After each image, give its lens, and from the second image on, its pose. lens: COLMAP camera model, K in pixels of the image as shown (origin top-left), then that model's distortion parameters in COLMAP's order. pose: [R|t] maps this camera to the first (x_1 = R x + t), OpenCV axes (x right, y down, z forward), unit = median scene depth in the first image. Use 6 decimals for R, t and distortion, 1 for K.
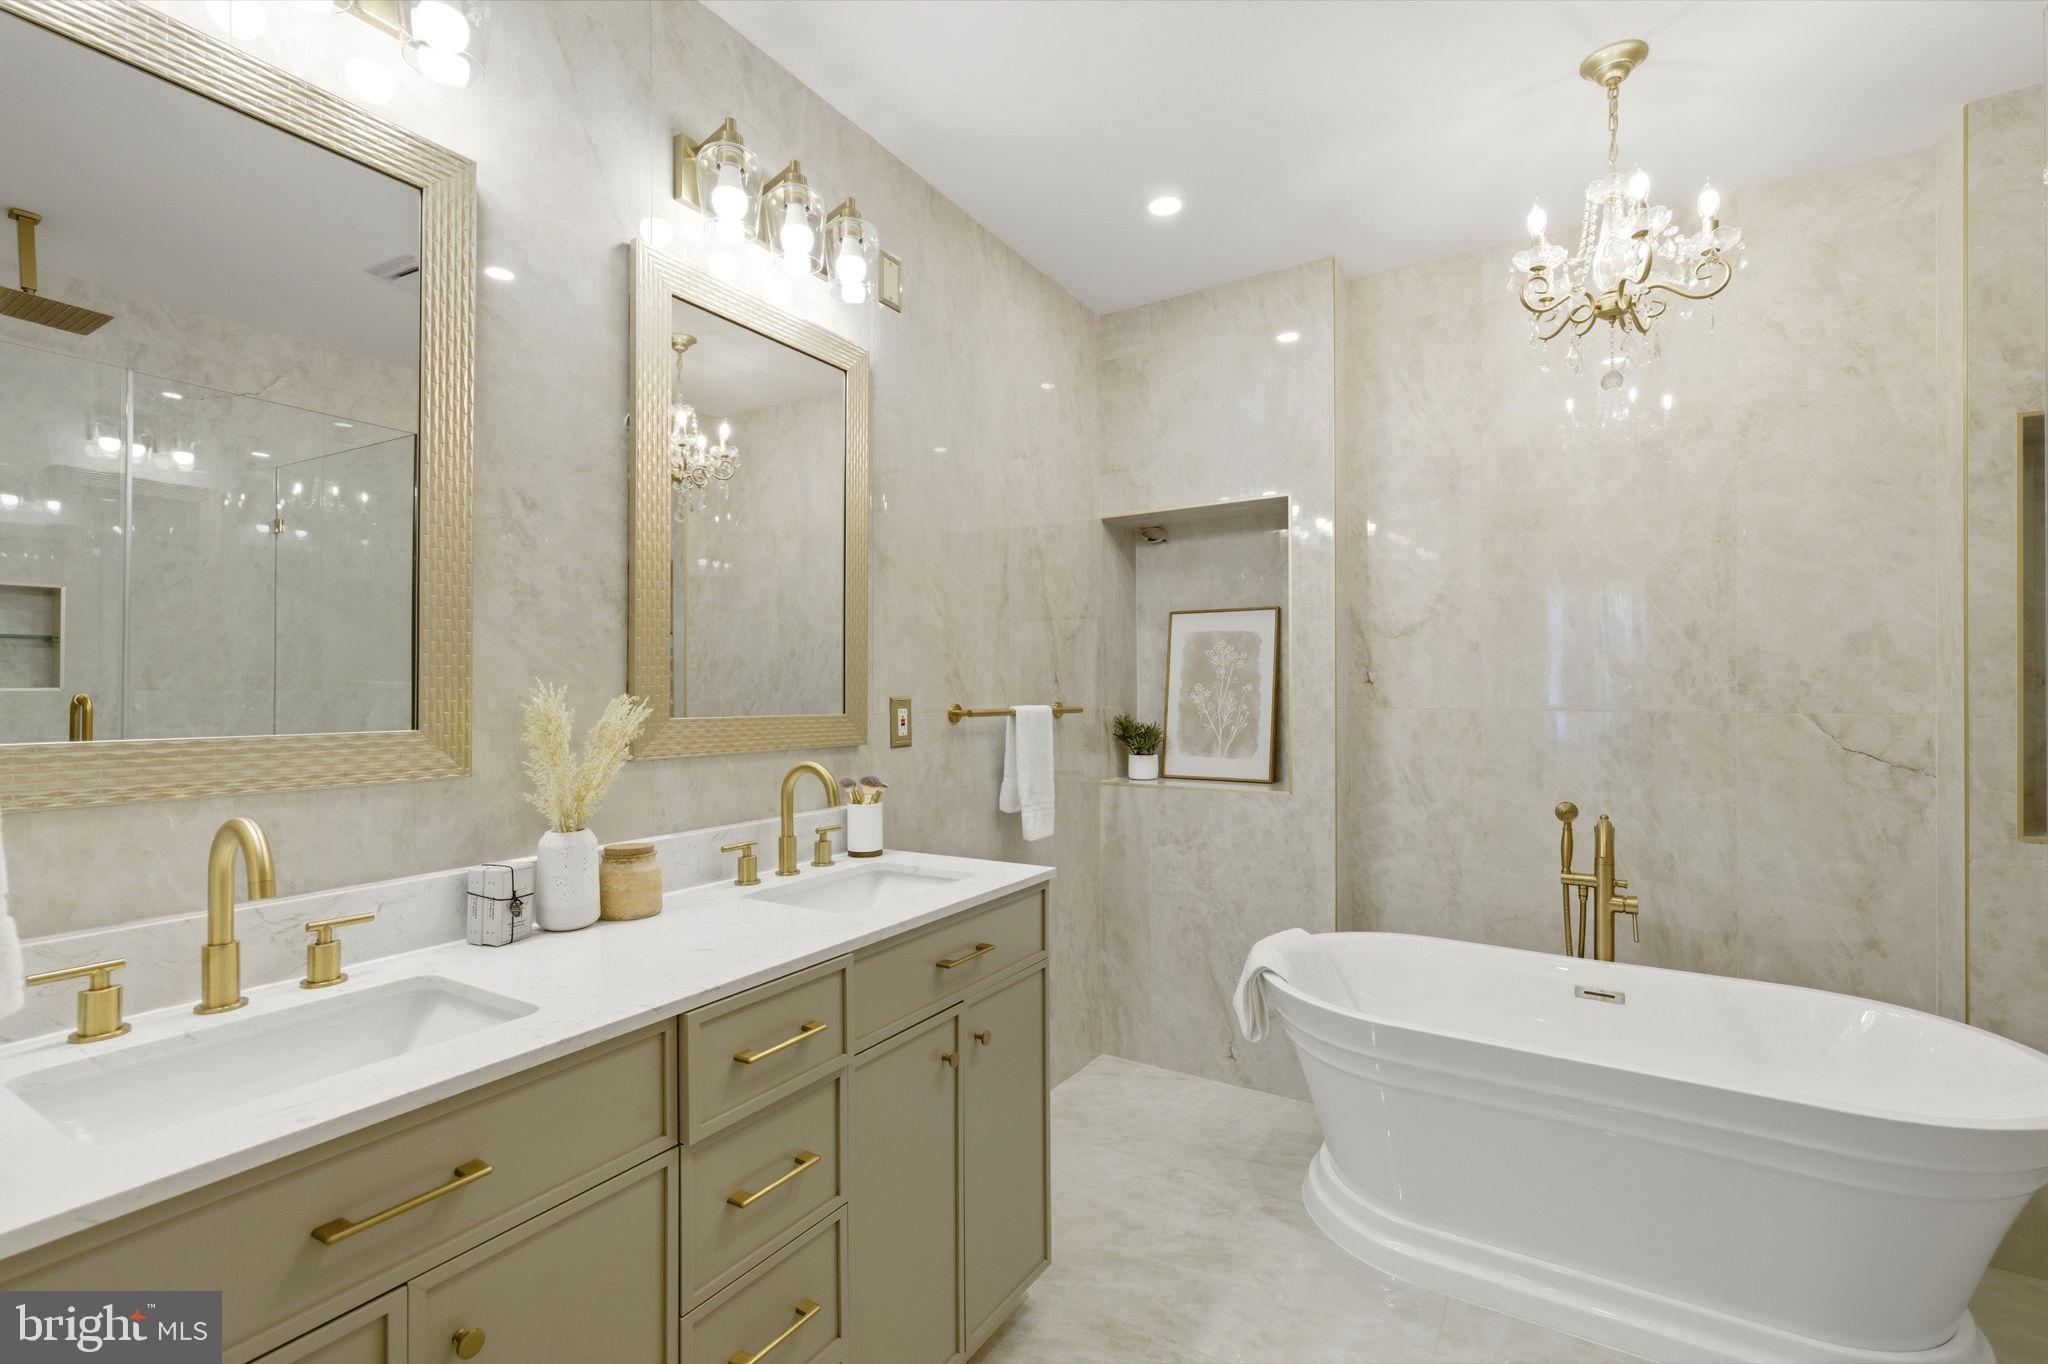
lens RADIAL K [[934.0, 0, 1013.0], [0, 934.0, 689.1], [0, 0, 1]] dist [-0.004150, 0.000659]
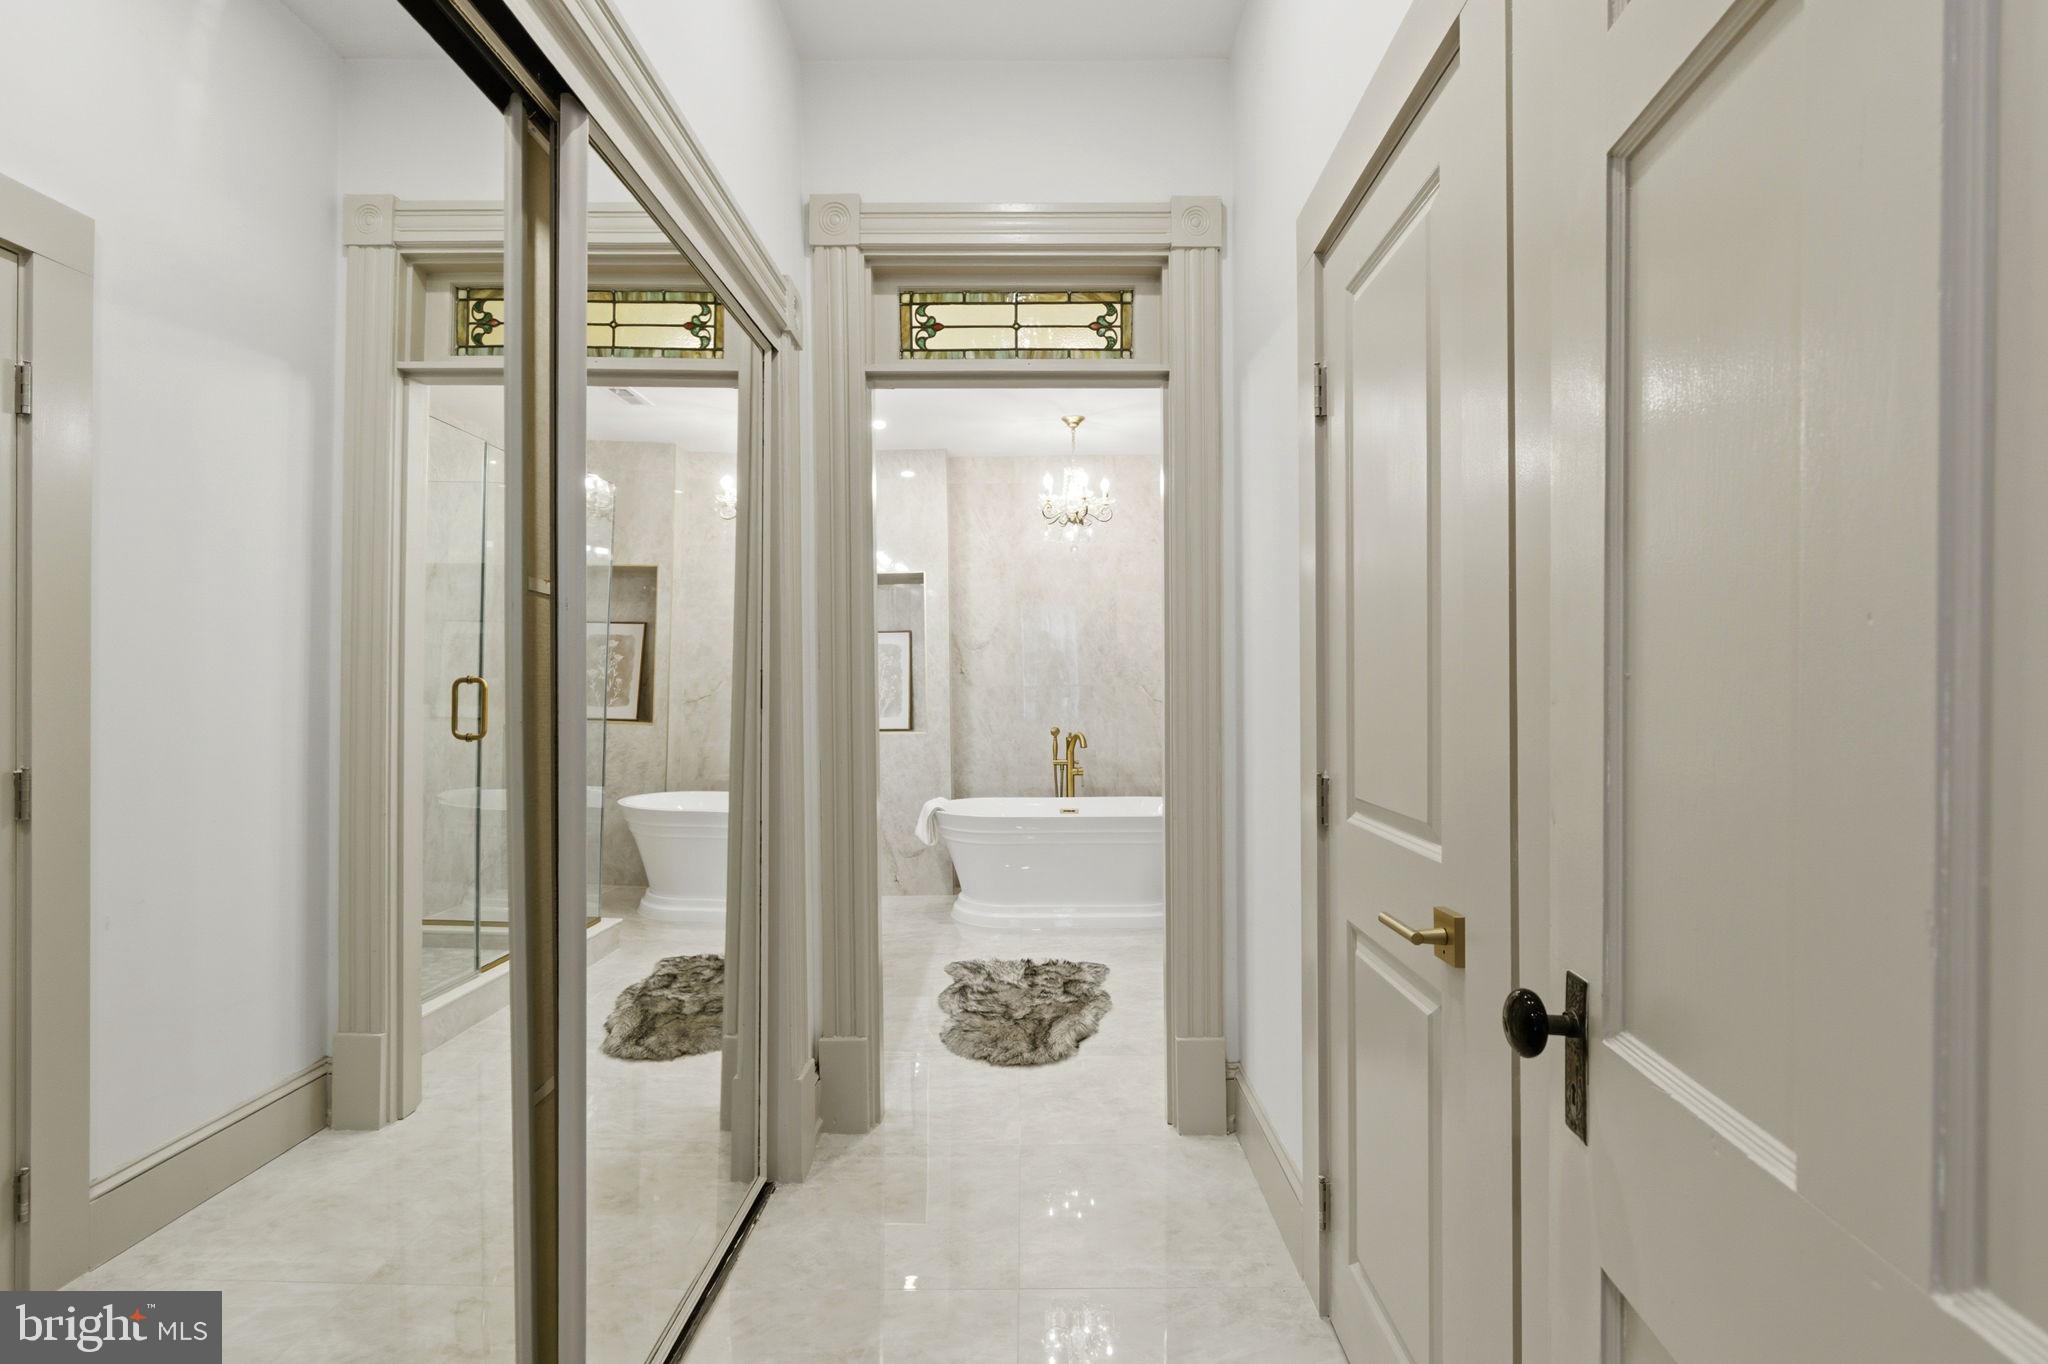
lens RADIAL K [[934.0, 0, 1028.9], [0, 934.0, 679.9], [0, 0, 1]] dist [-0.004150, 0.000659]
pose [[0.852174, -0.003127, 0.523248, -0.567780], [0.009374, 0.999913, -0.009291, 0.029546], [-0.523174, 0.012823, 0.852130, -0.784170]]
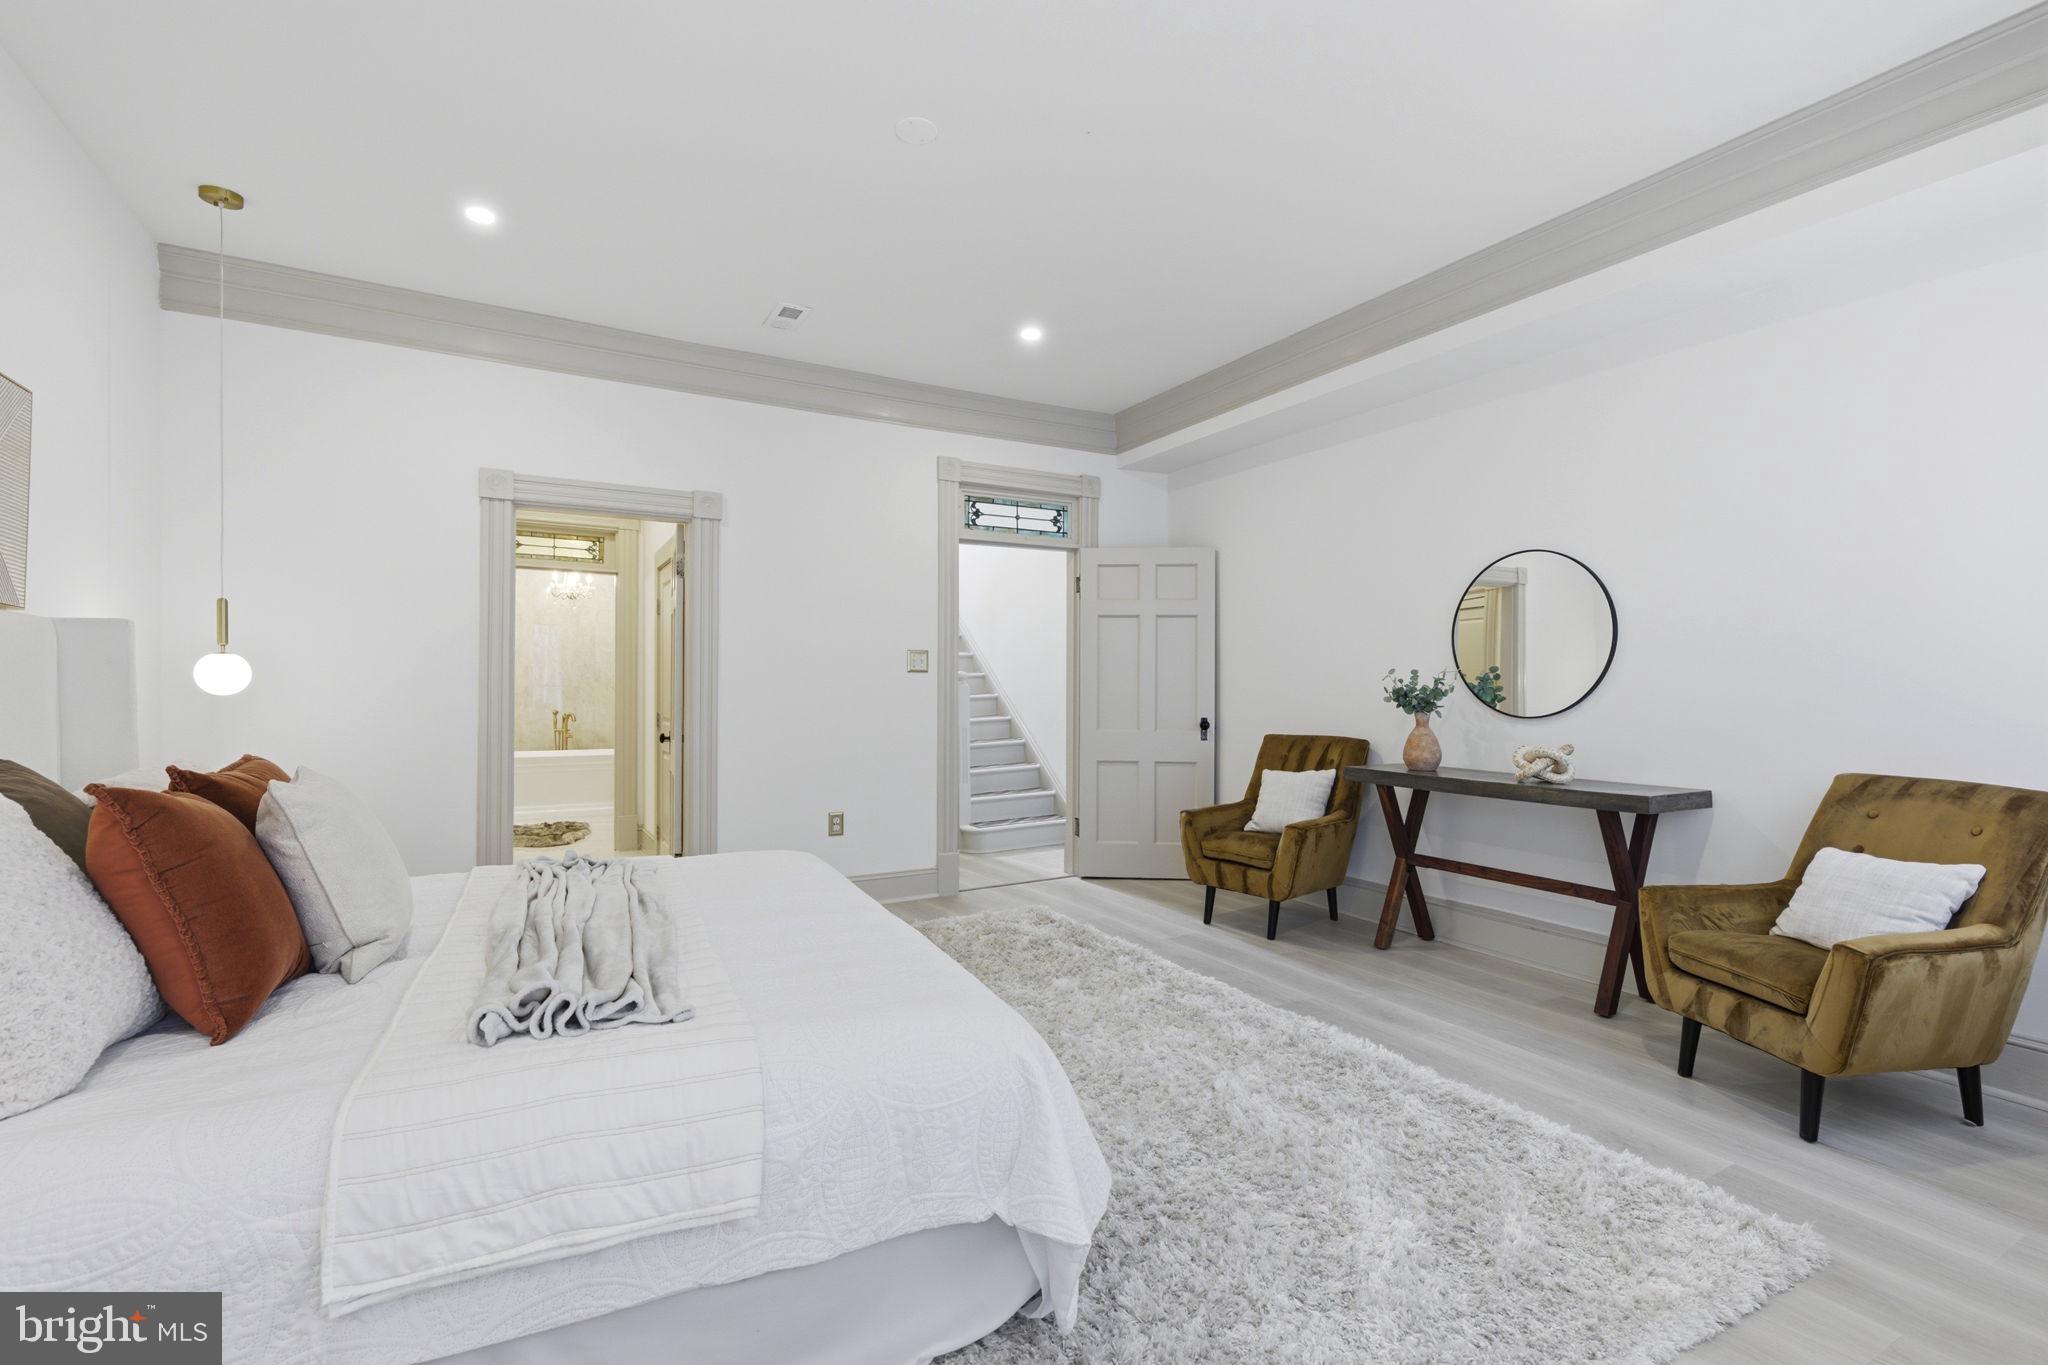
lens RADIAL K [[934.0, 0, 1020.8], [0, 934.0, 681.8], [0, 0, 1]] dist [-0.004150, 0.000659]
pose [[0.475703, 0.004627, 0.879594, -1.758308], [0.003050, 0.999971, -0.006909, 0.037568], [-0.879601, 0.005969, 0.475675, -2.353262]]
